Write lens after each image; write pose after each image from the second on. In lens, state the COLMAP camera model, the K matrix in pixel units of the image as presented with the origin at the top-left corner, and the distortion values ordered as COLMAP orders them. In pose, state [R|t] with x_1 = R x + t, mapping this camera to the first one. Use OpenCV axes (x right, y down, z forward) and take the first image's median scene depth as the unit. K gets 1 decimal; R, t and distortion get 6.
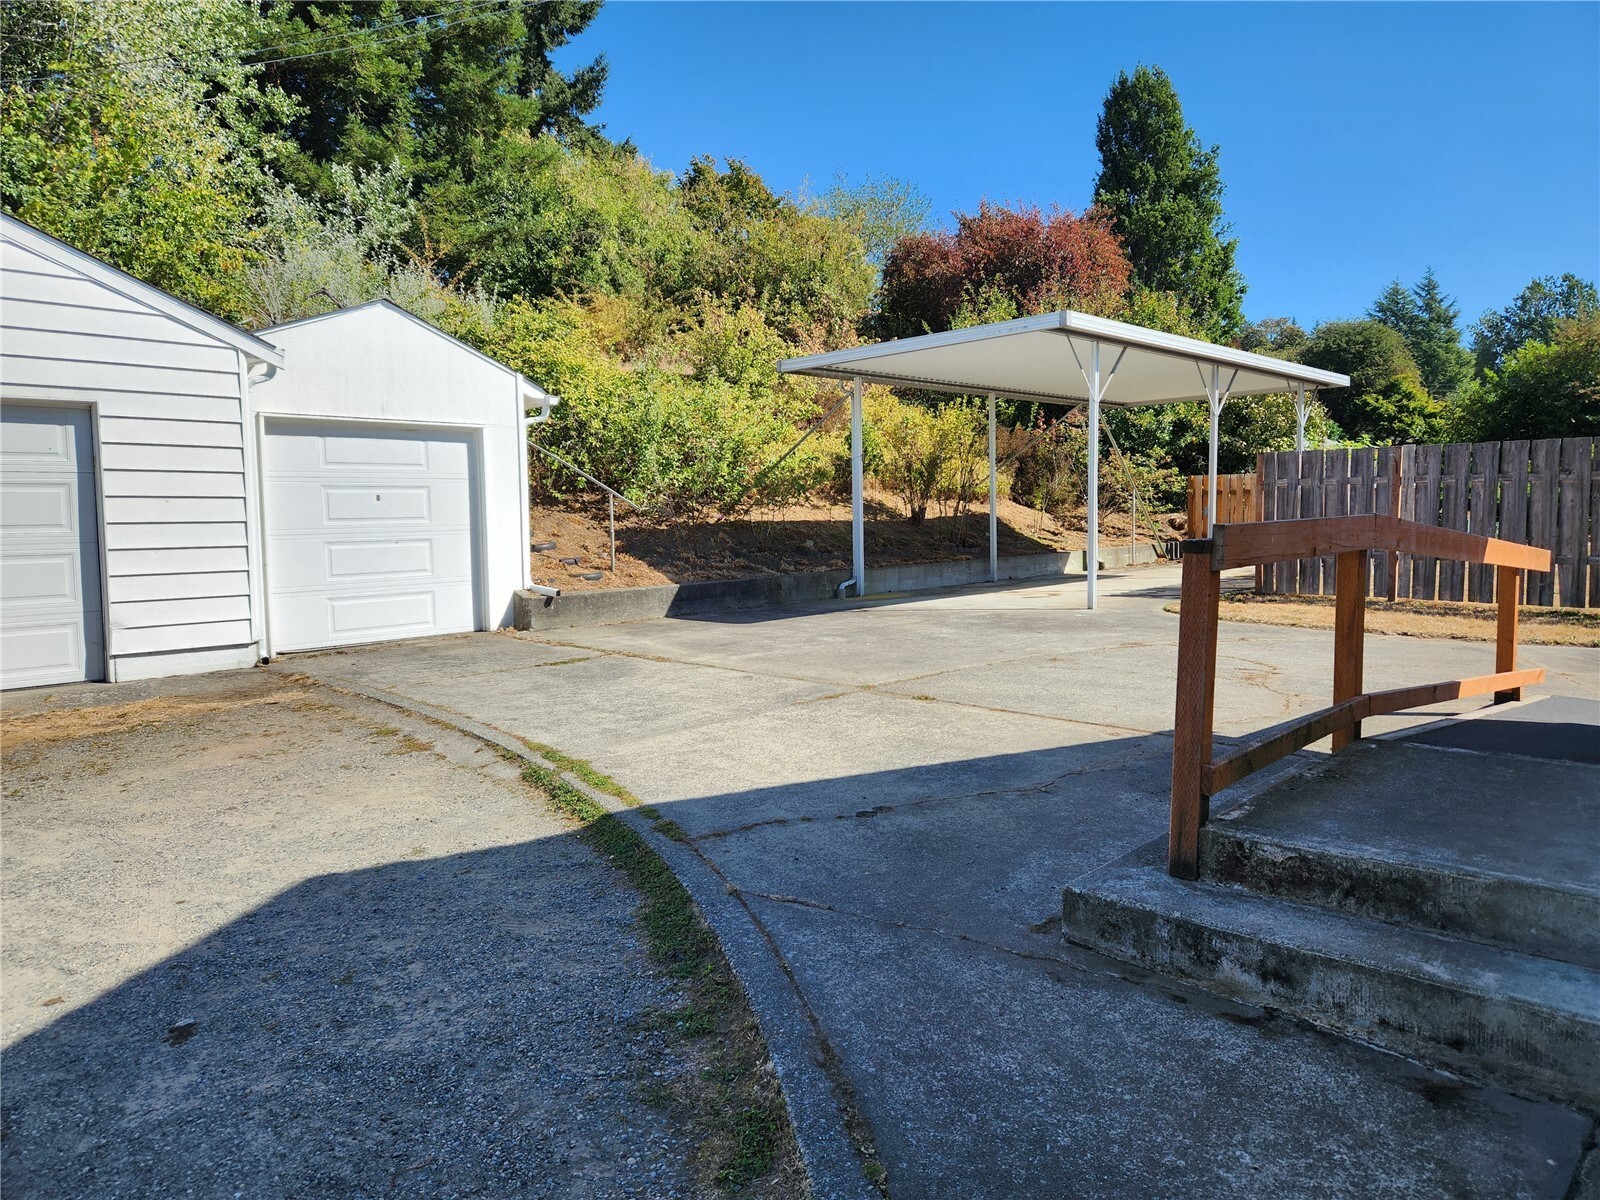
lens RADIAL K [[1076.9, 0, 807.6], [0, 1076.9, 598.1], [0, 0, 1]] dist [0.075243, -0.062997]
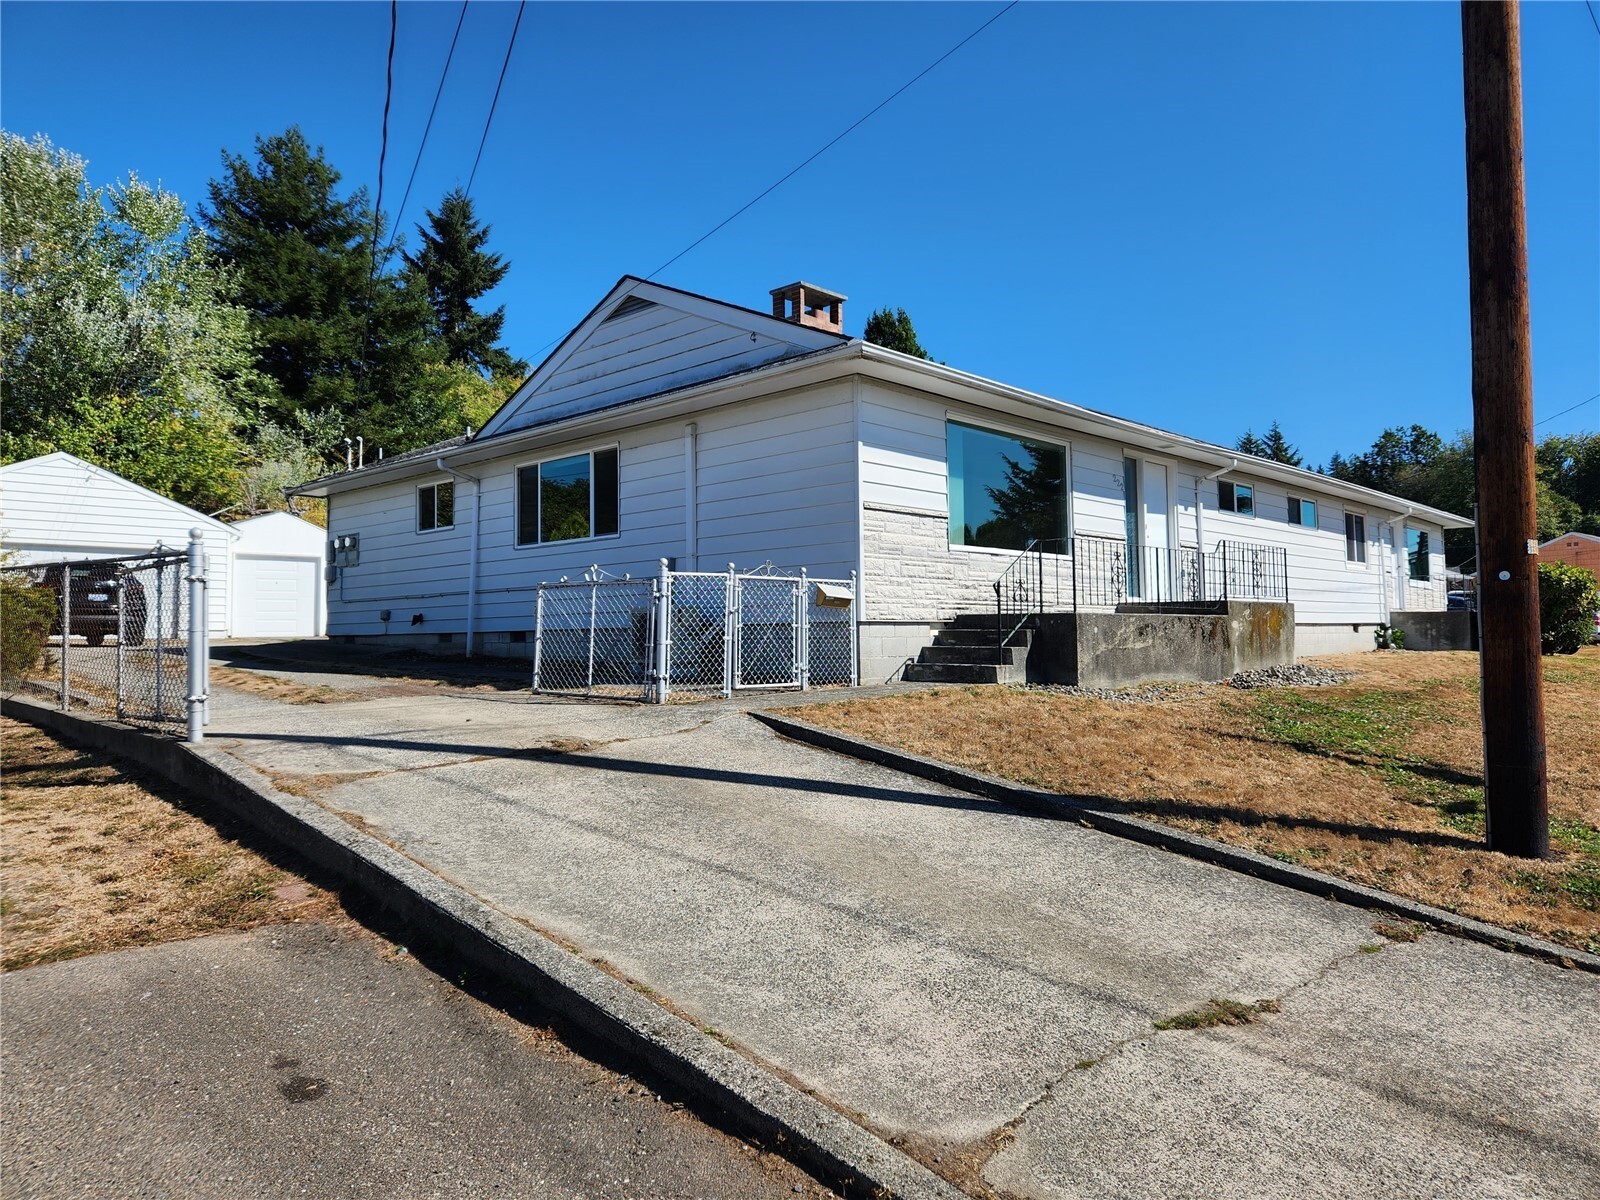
lens RADIAL K [[1076.9, 0, 795.7], [0, 1076.9, 598.2], [0, 0, 1]] dist [0.075243, -0.062997]
pose [[0.999925, 0.005337, -0.011001, 0.298458], [-0.006548, 0.993552, -0.113187, 0.078975], [0.010326, 0.113250, 0.993513, -0.540714]]
